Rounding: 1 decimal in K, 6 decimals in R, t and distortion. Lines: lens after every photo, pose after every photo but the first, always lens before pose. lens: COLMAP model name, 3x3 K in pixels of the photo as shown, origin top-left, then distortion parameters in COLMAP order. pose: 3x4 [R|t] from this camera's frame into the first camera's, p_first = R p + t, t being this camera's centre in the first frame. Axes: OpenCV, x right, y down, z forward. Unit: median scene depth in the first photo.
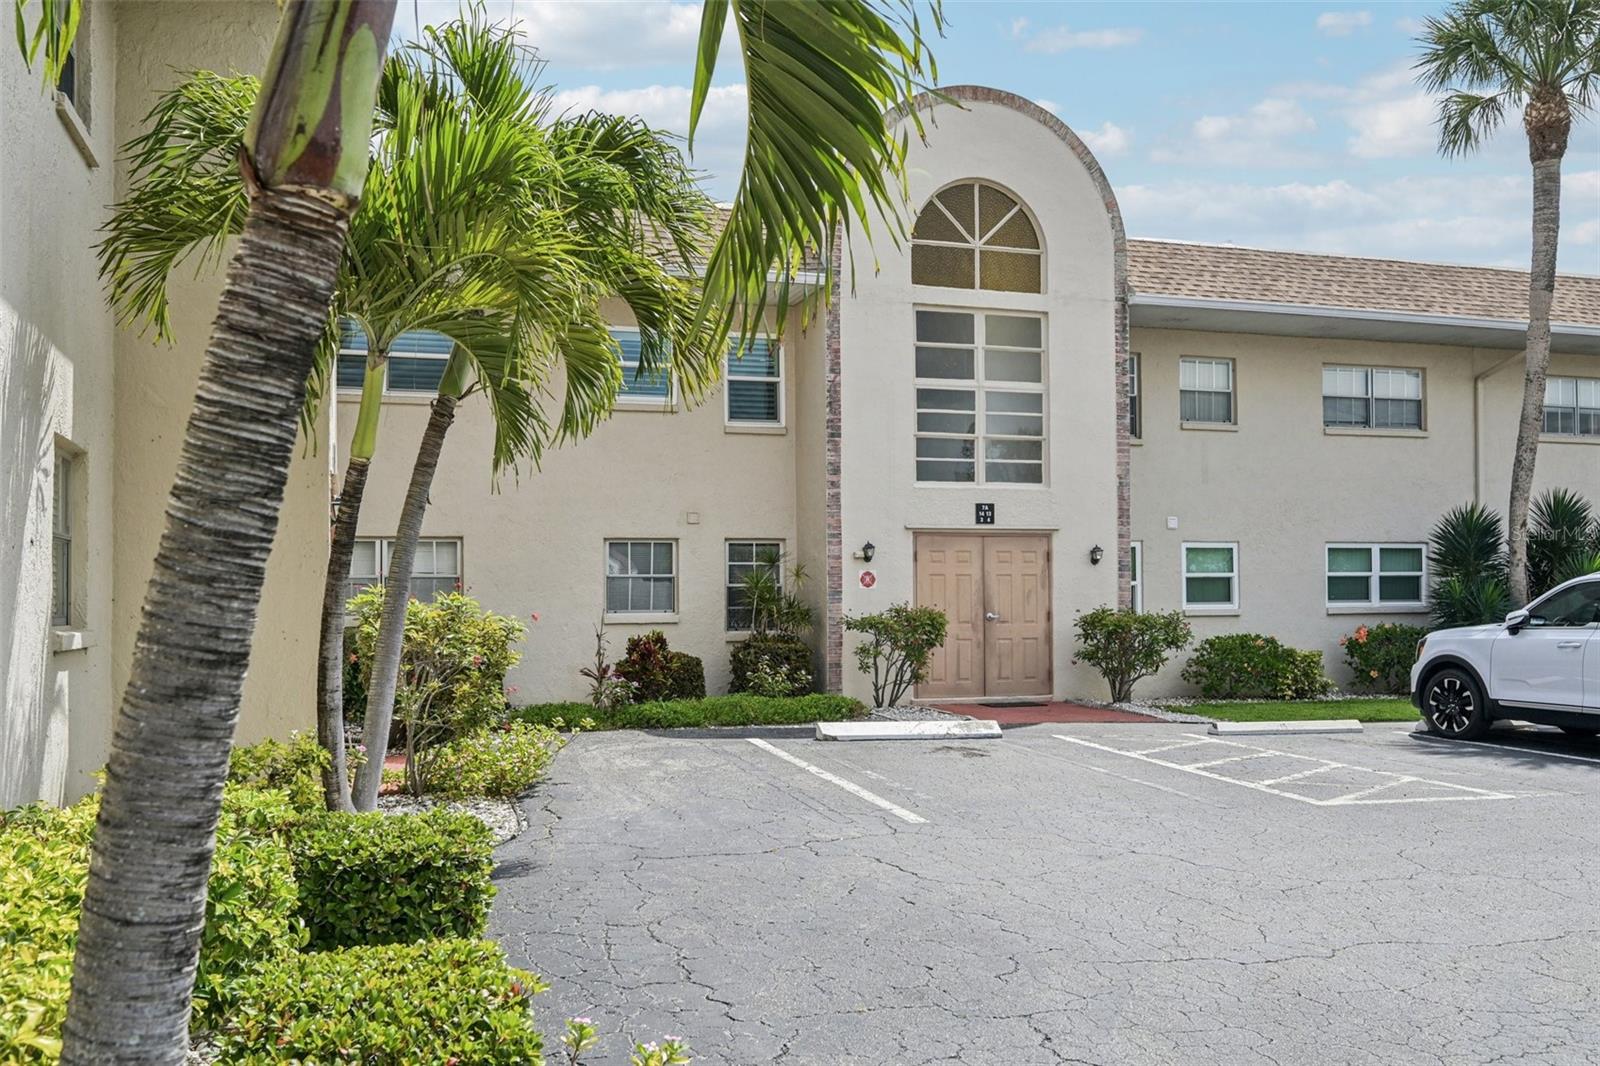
lens RADIAL K [[1376.2, 0, 805.2], [0, 1376.2, 574.2], [0, 0, 1]] dist [0.014637, -0.011852]
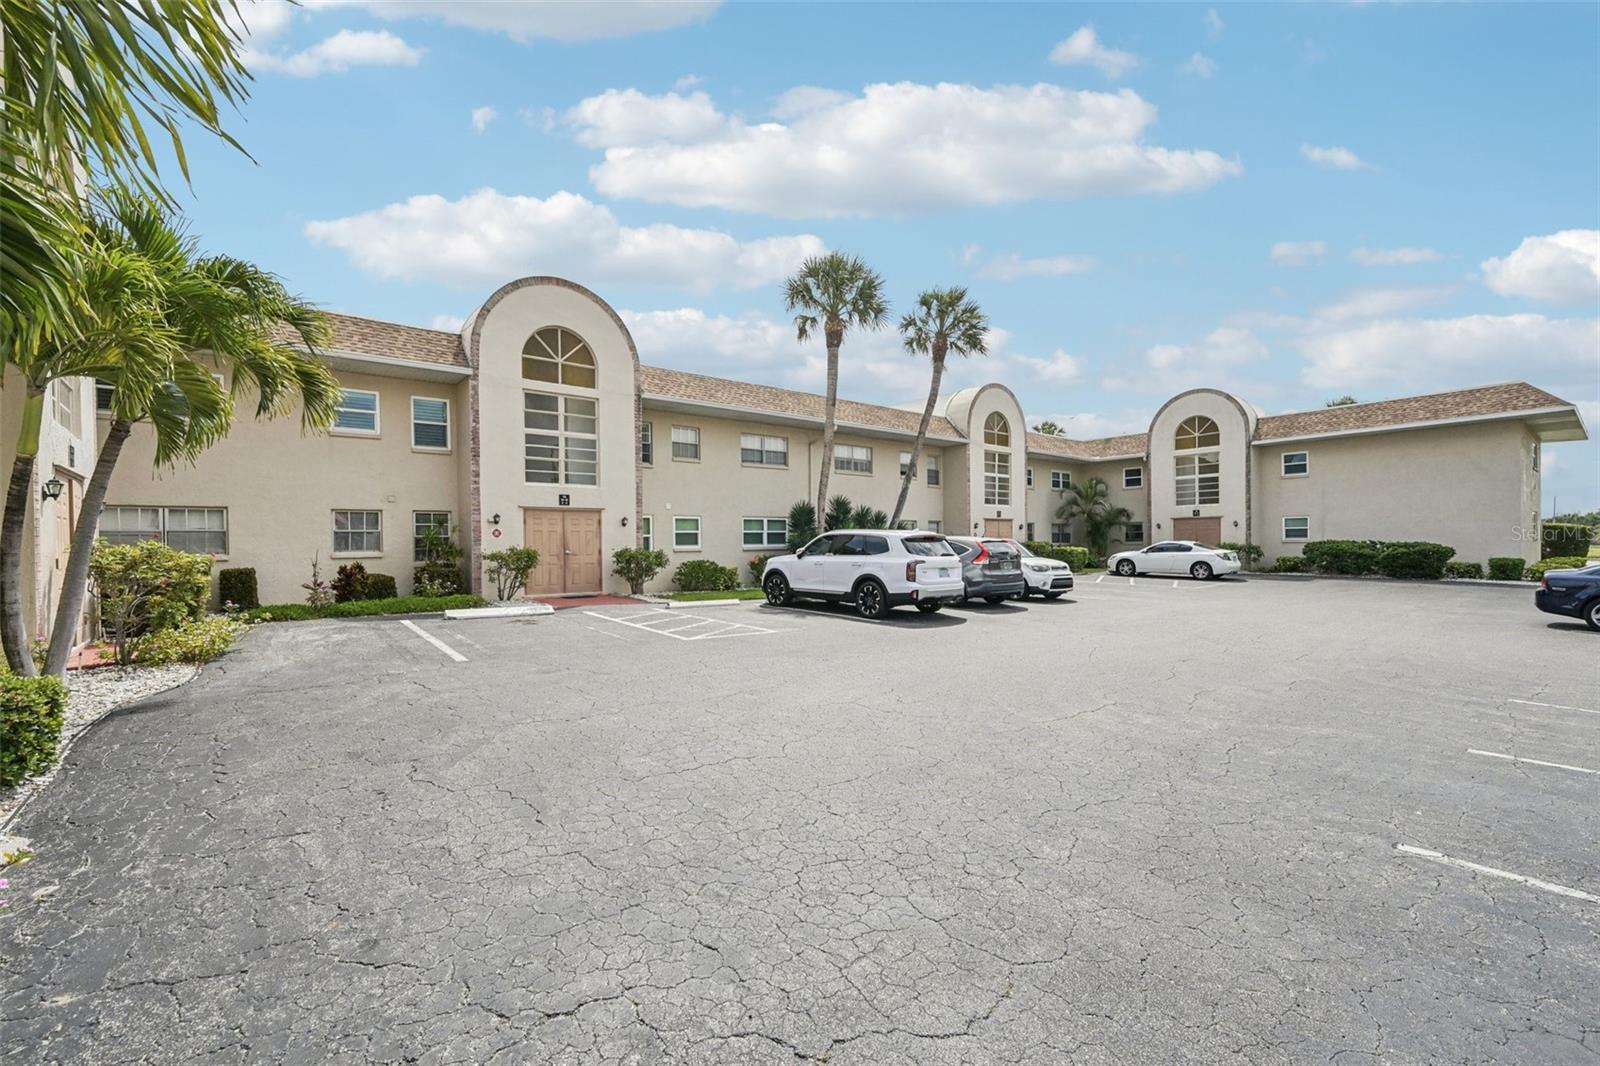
lens RADIAL K [[679.4, 0, 804.5], [0, 679.4, 548.6], [0, 0, 1]] dist [0.010192, -0.000077]
pose [[0.932230, -0.005013, 0.361832, 0.098419], [-0.004177, 0.999688, 0.024613, -0.000051], [-0.361843, -0.024456, 0.931918, -0.023668]]
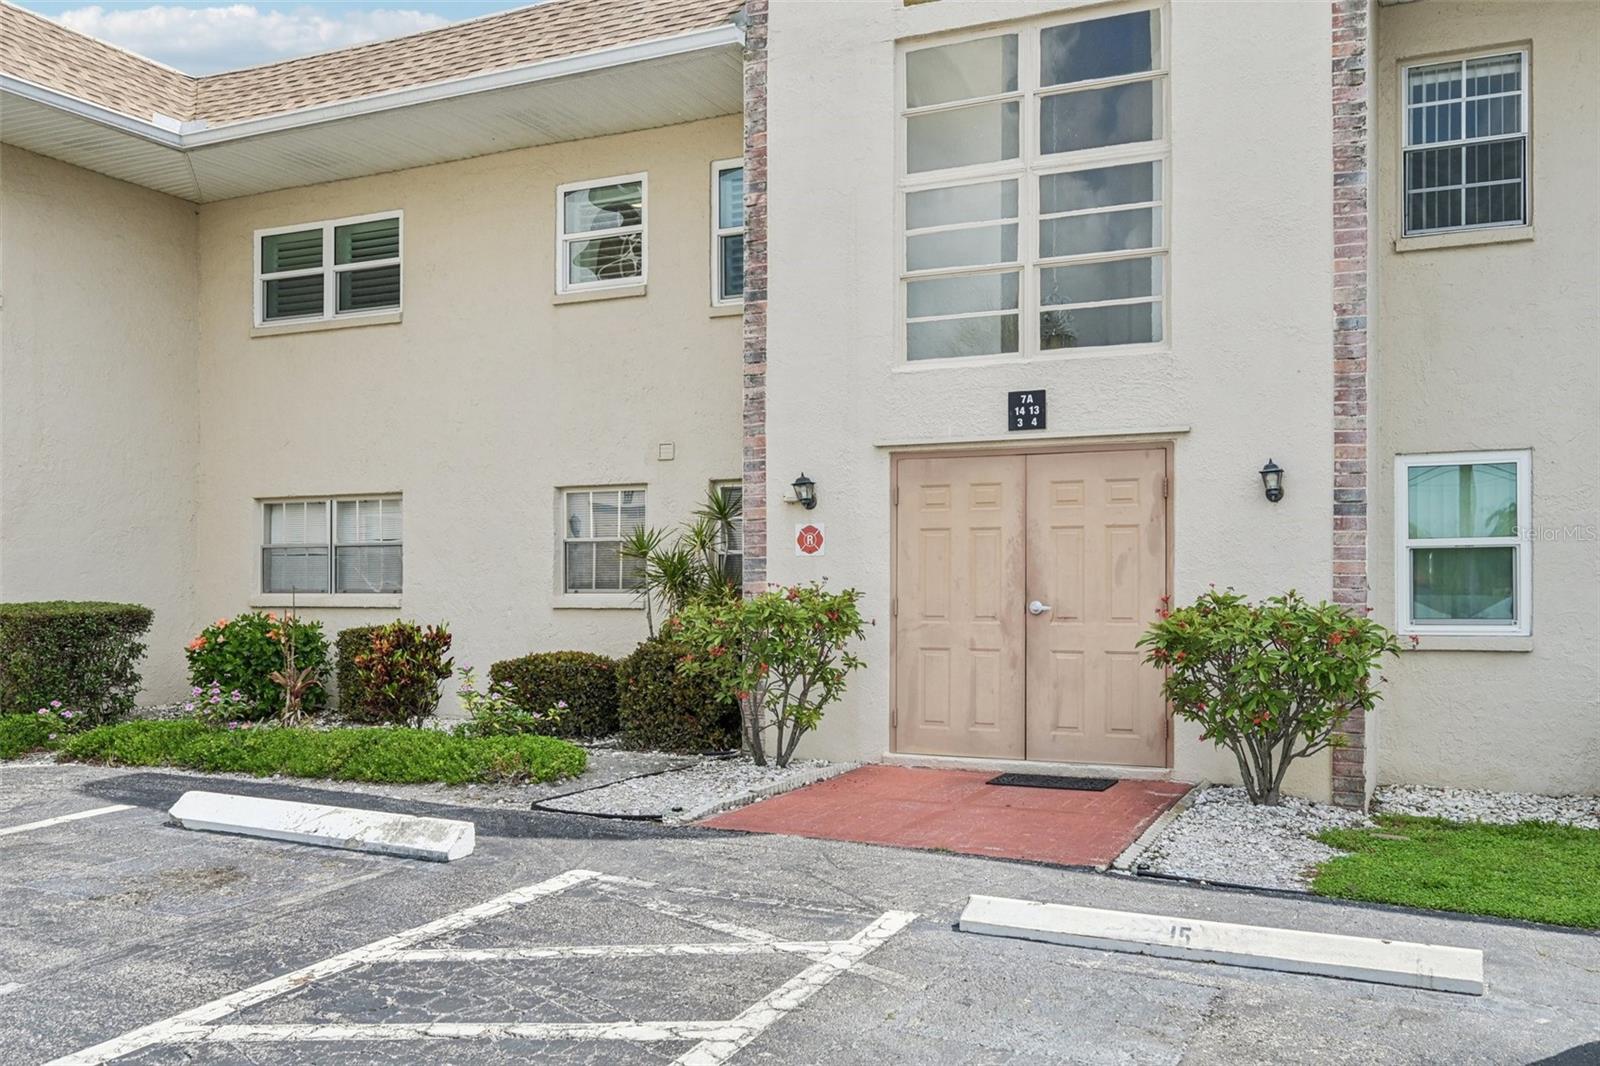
lens RADIAL K [[1376.2, 0, 786.8], [0, 1376.2, 562.1], [0, 0, 1]] dist [0.014637, -0.011852]
pose [[0.743472, -0.004085, -0.668754, 0.410960], [0.008974, 0.999952, 0.003869, 0.010609], [0.668707, -0.008877, 0.743473, 0.549419]]
